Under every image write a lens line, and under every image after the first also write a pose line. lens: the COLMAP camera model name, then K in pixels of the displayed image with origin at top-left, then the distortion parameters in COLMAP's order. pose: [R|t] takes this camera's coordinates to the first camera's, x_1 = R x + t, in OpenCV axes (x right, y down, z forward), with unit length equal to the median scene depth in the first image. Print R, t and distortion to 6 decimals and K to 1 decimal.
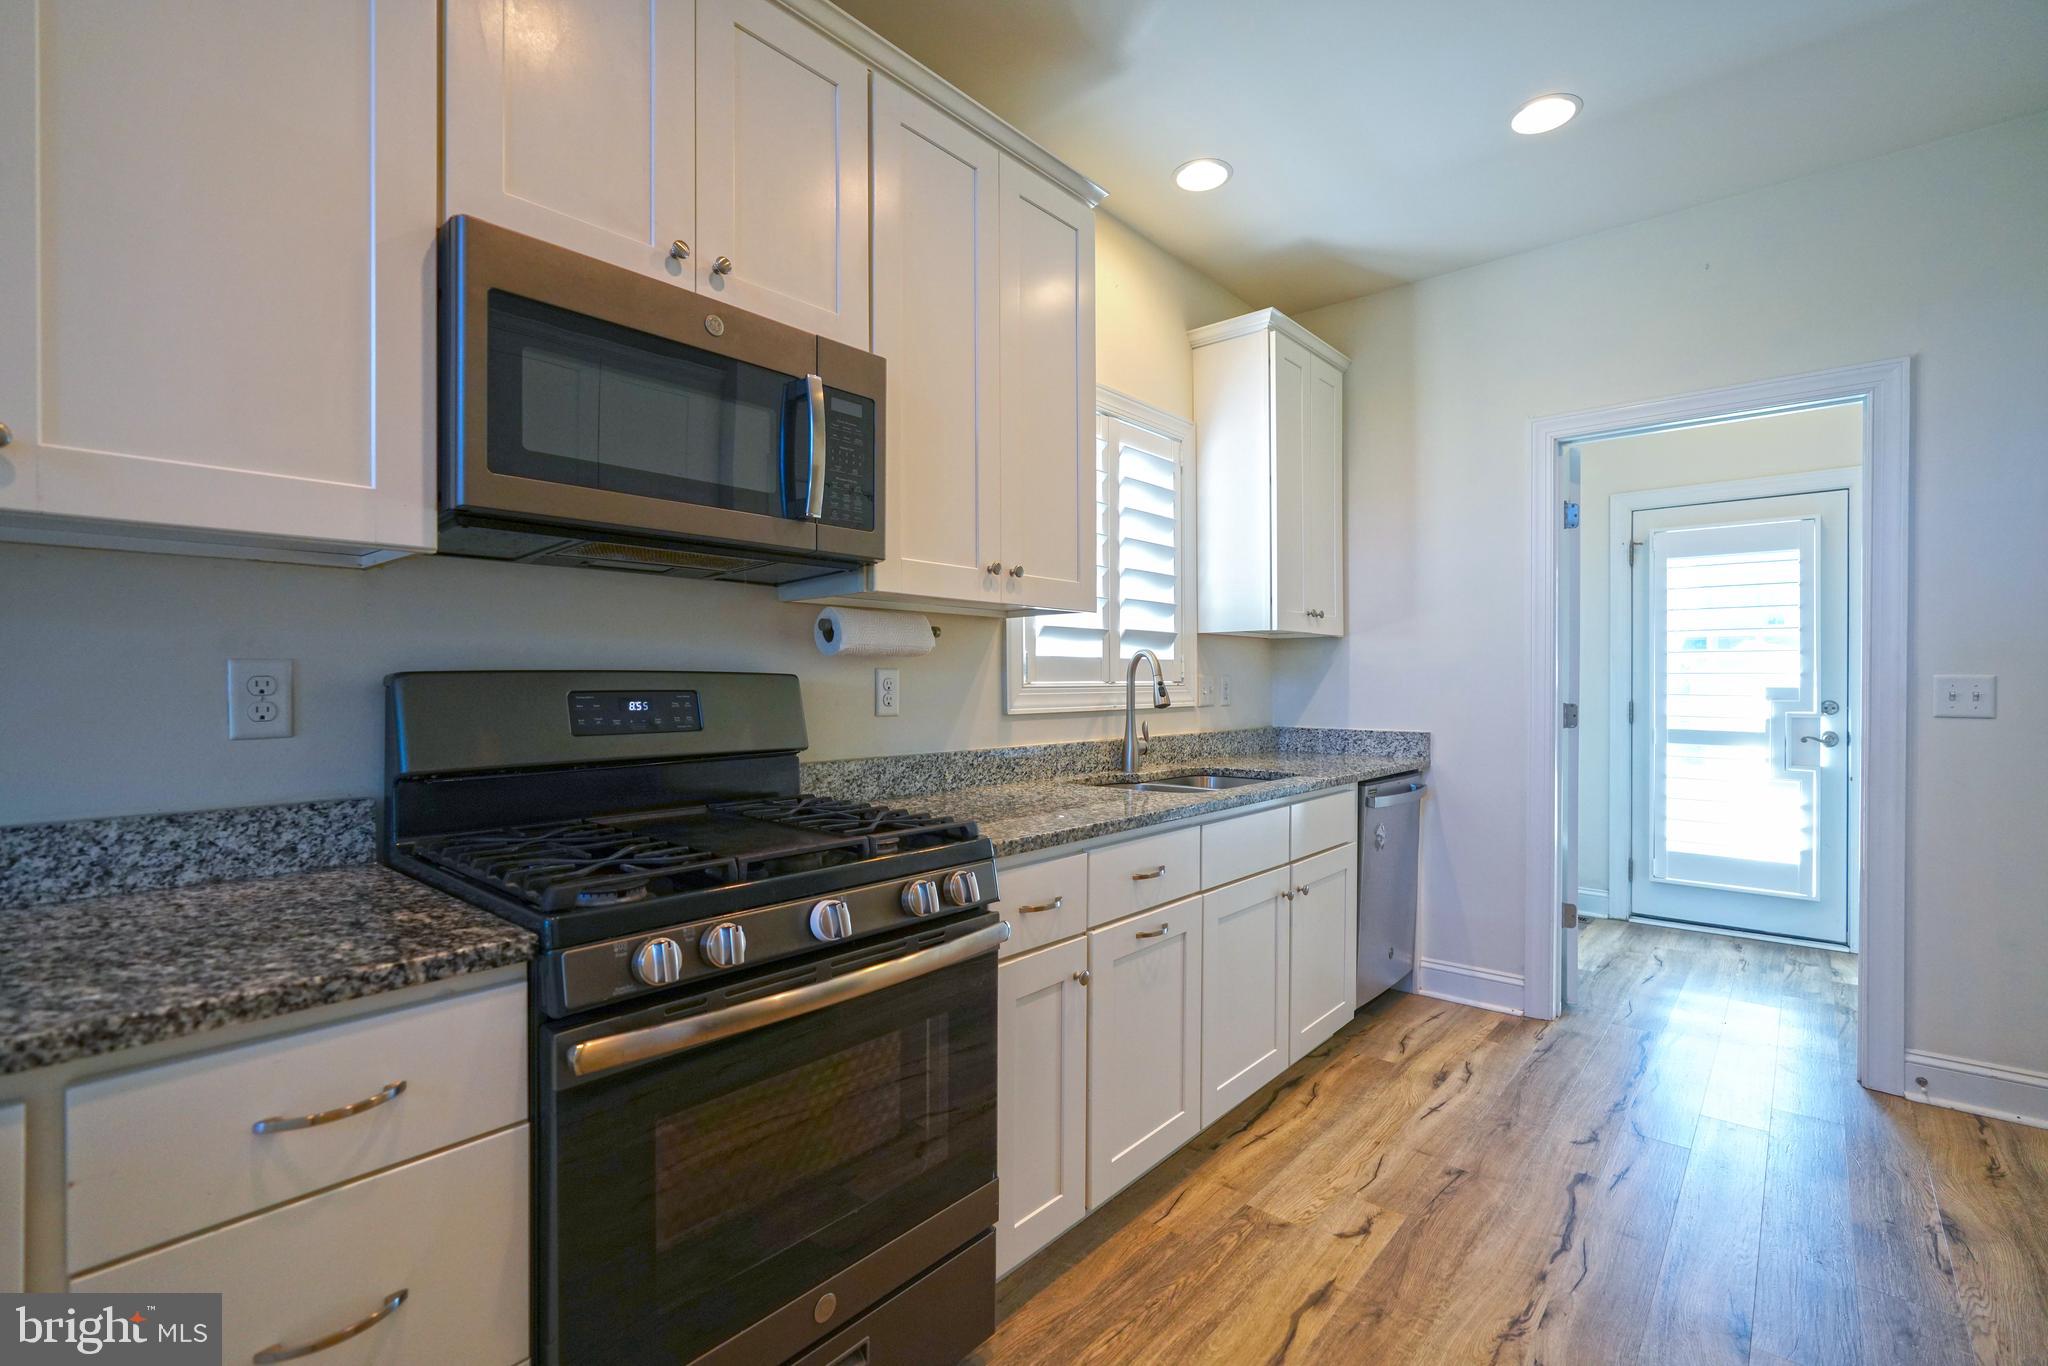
lens RADIAL K [[915.2, 0, 1019.1], [0, 915.2, 682.8], [0, 0, 1]] dist [-0.014944, 0.006916]
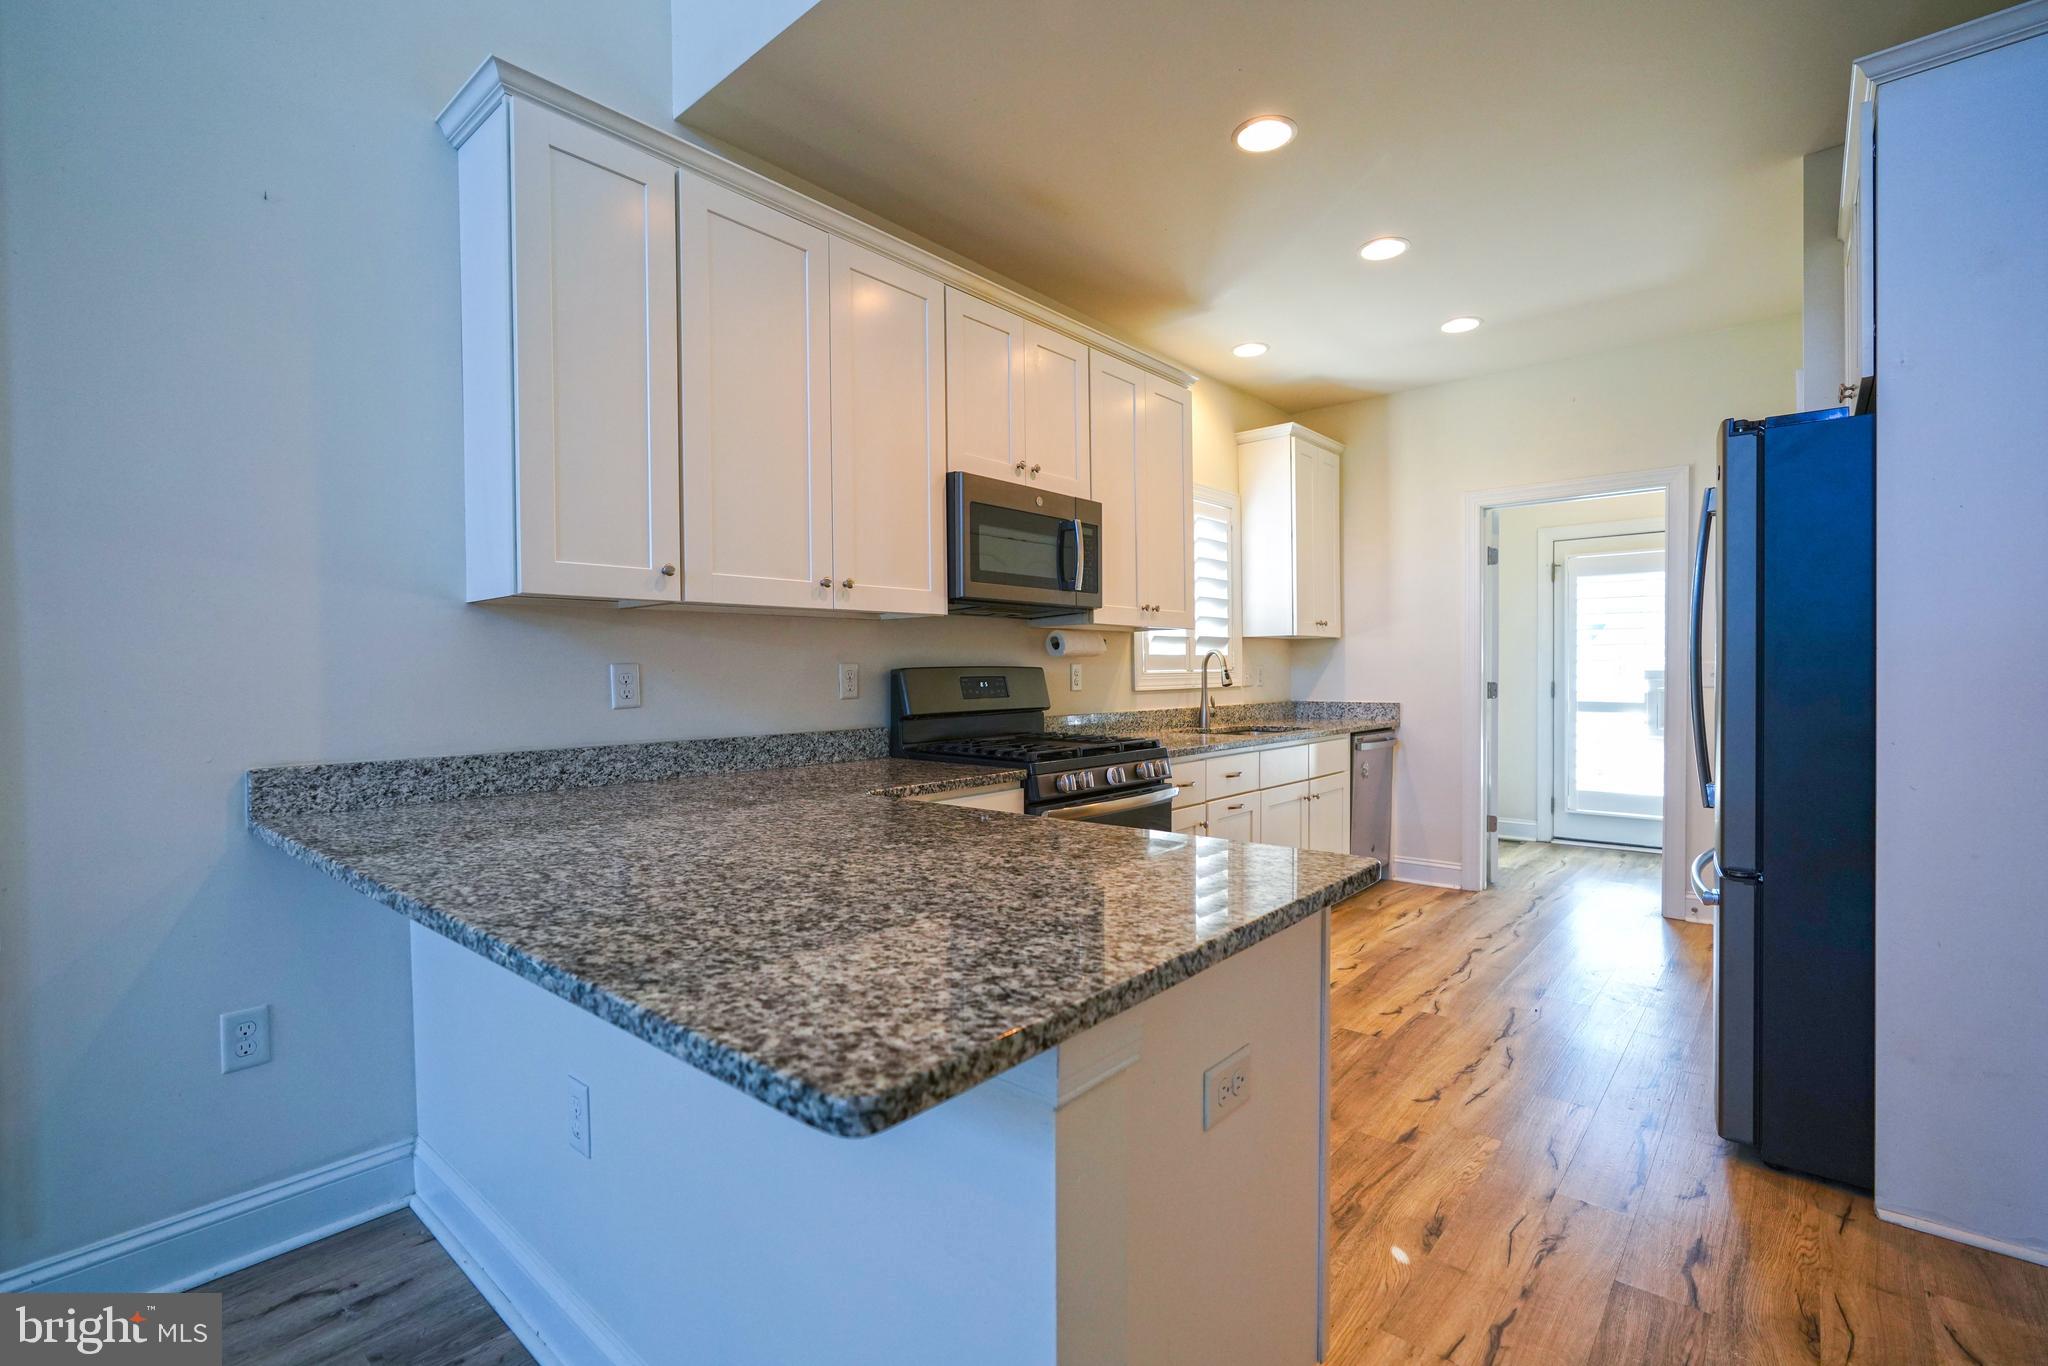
lens RADIAL K [[915.2, 0, 1019.1], [0, 915.2, 682.8], [0, 0, 1]] dist [-0.014944, 0.006916]
pose [[0.999964, -0.008447, 0.000151, -0.197590], [0.008445, 0.999897, 0.011590, -0.000129], [-0.000249, -0.011589, 0.999933, -0.568580]]
